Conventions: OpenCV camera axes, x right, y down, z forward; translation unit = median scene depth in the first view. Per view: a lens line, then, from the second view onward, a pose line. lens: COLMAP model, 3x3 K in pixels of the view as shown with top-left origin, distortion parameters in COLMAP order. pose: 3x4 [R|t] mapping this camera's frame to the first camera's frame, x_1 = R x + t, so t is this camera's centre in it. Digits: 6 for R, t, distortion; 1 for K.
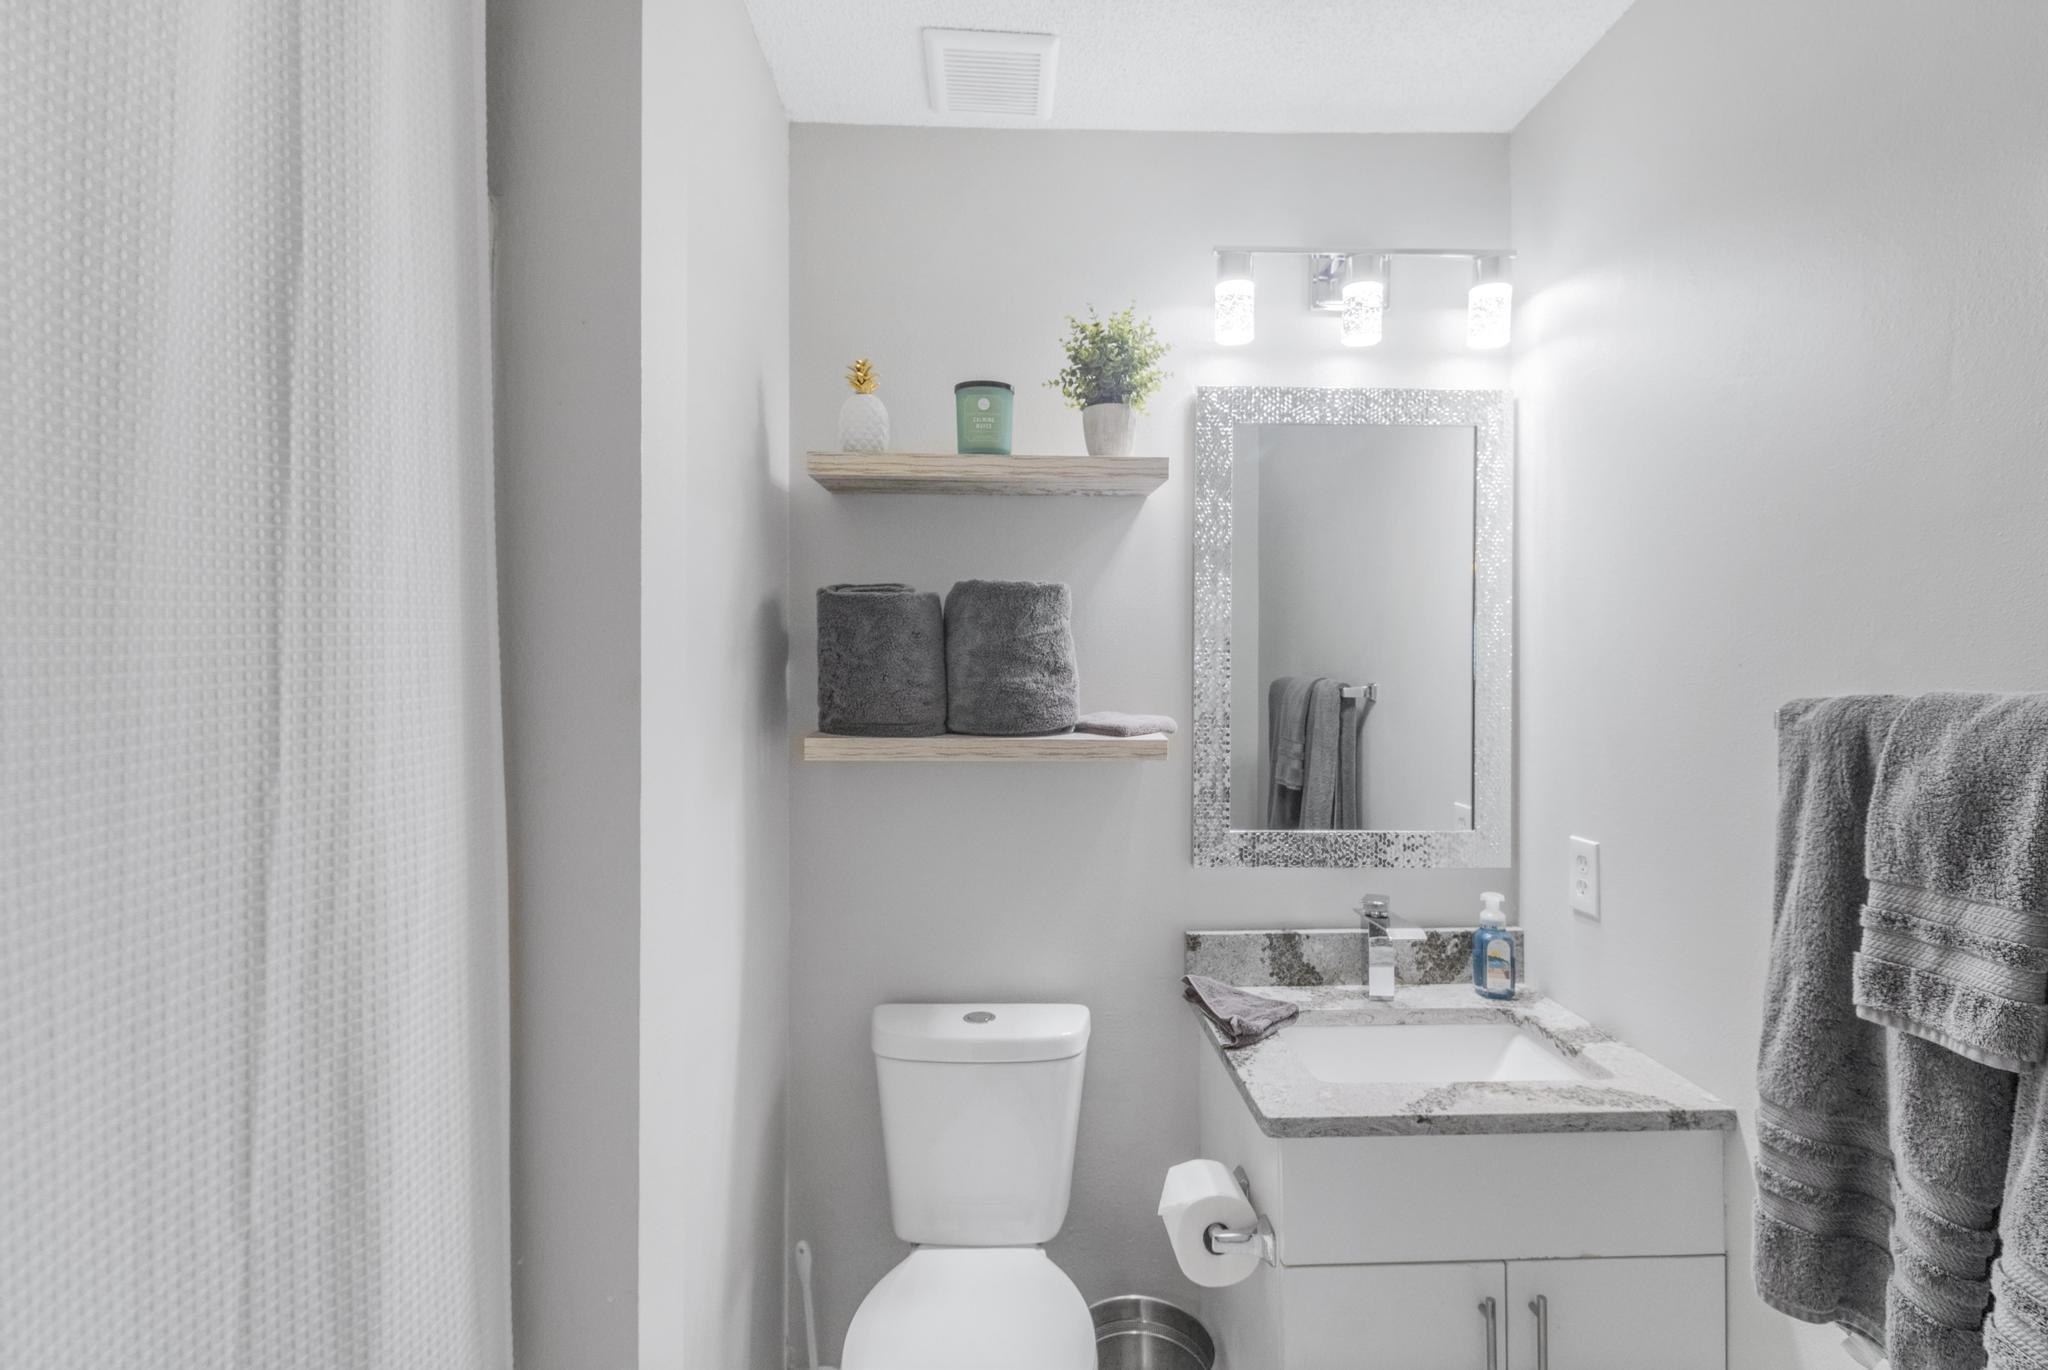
lens RADIAL K [[954.0, 0, 1020.0], [0, 954.0, 689.0], [0, 0, 1]] dist [-0.013953, -0.002560]
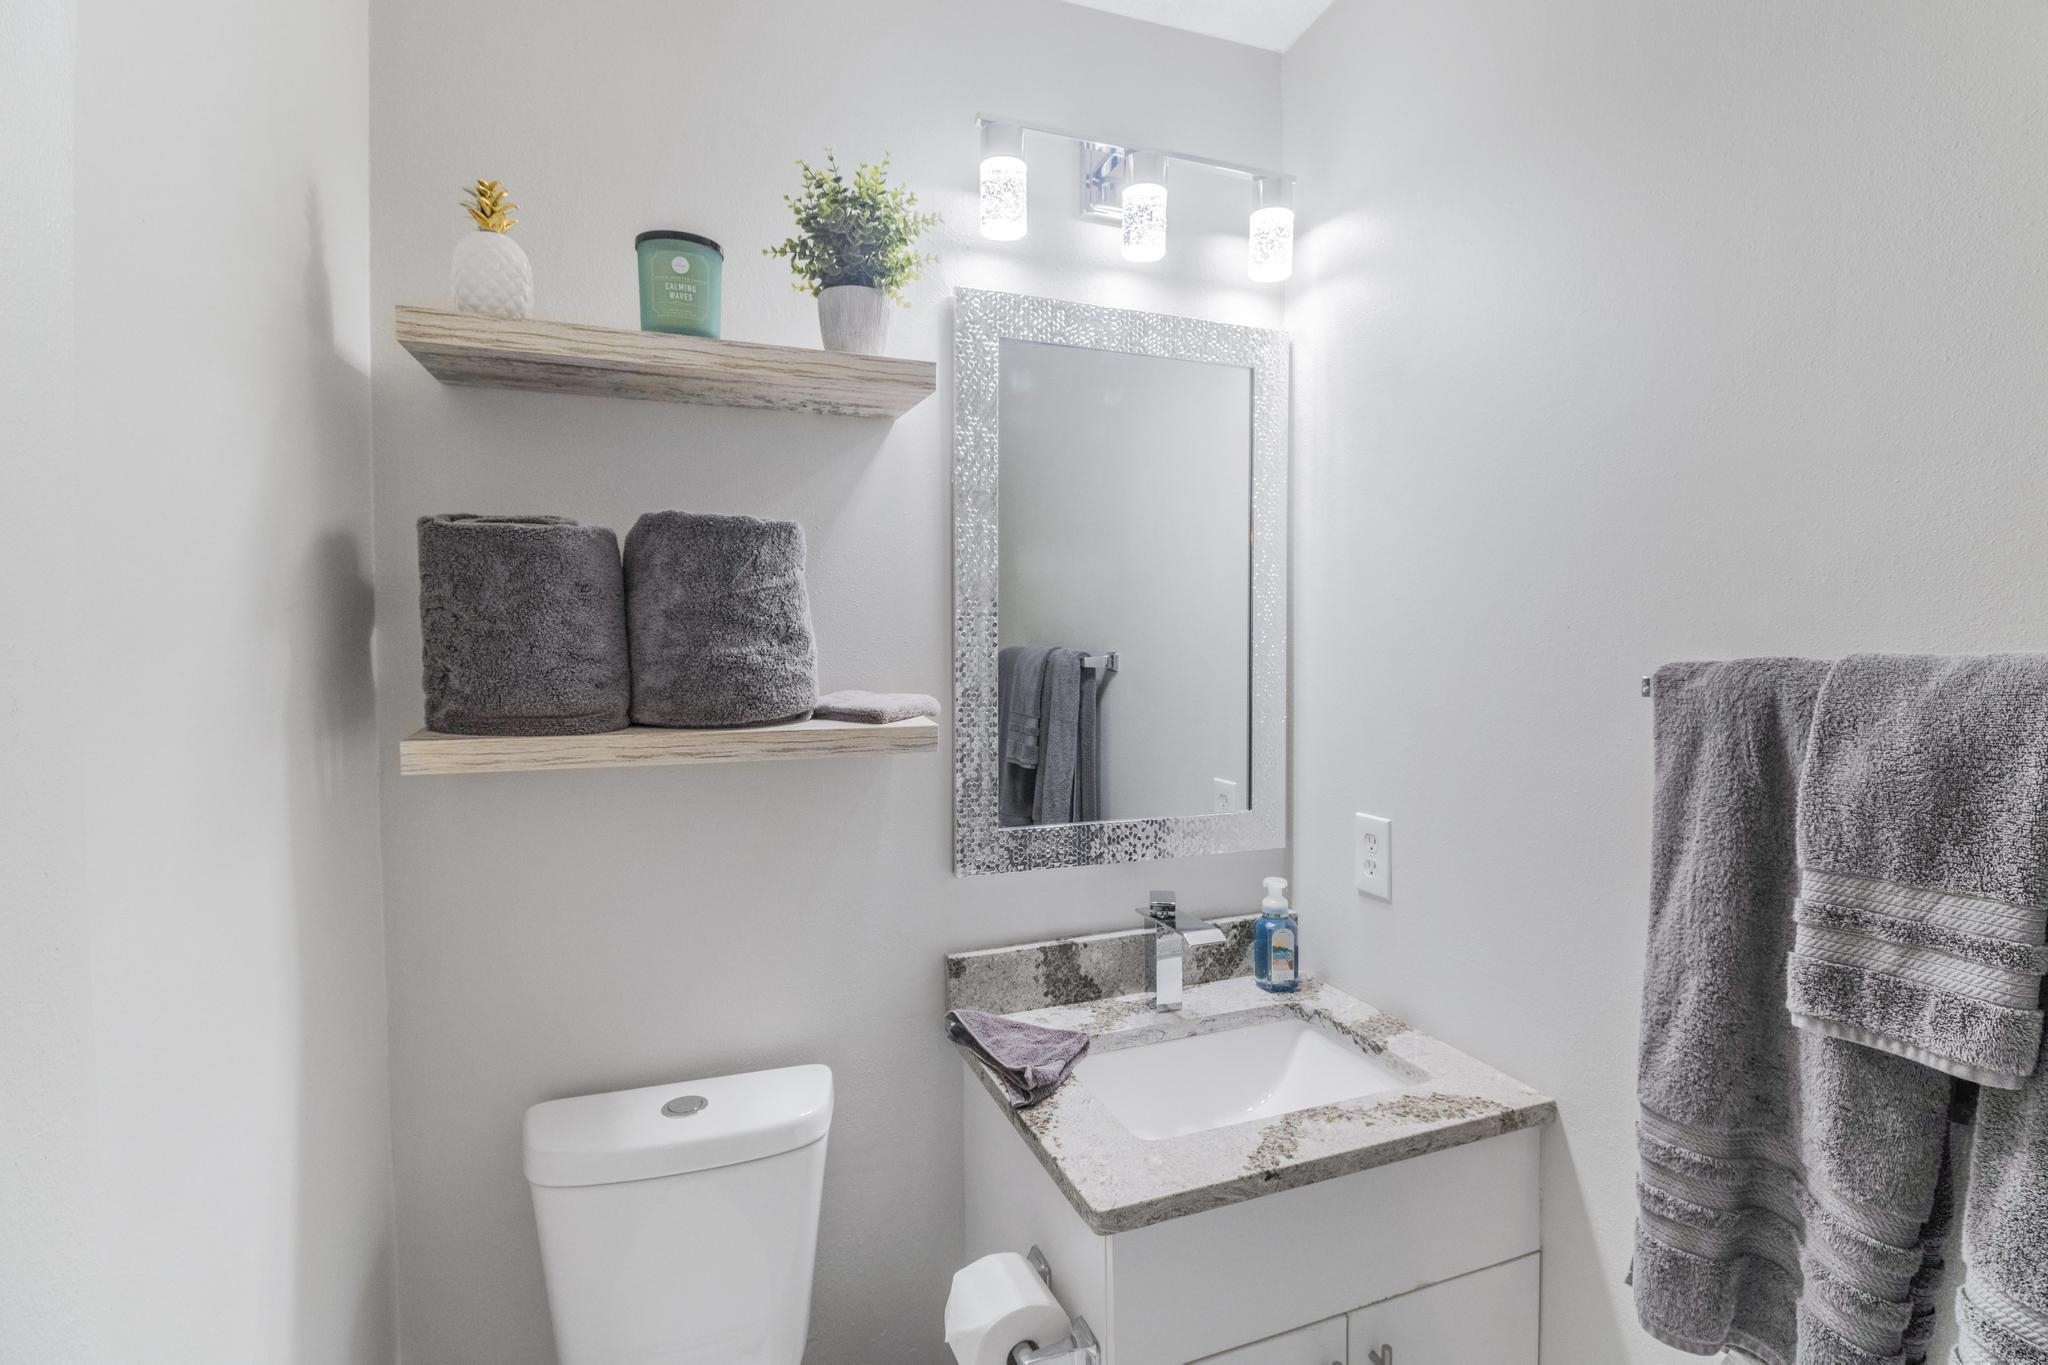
lens RADIAL K [[954.0, 0, 1035.4], [0, 954.0, 671.9], [0, 0, 1]] dist [-0.013953, -0.002560]
pose [[0.939352, -0.016444, 0.342560, -0.036228], [0.012297, 0.999822, 0.014275, -0.000914], [-0.342734, -0.009197, 0.939387, 0.231540]]
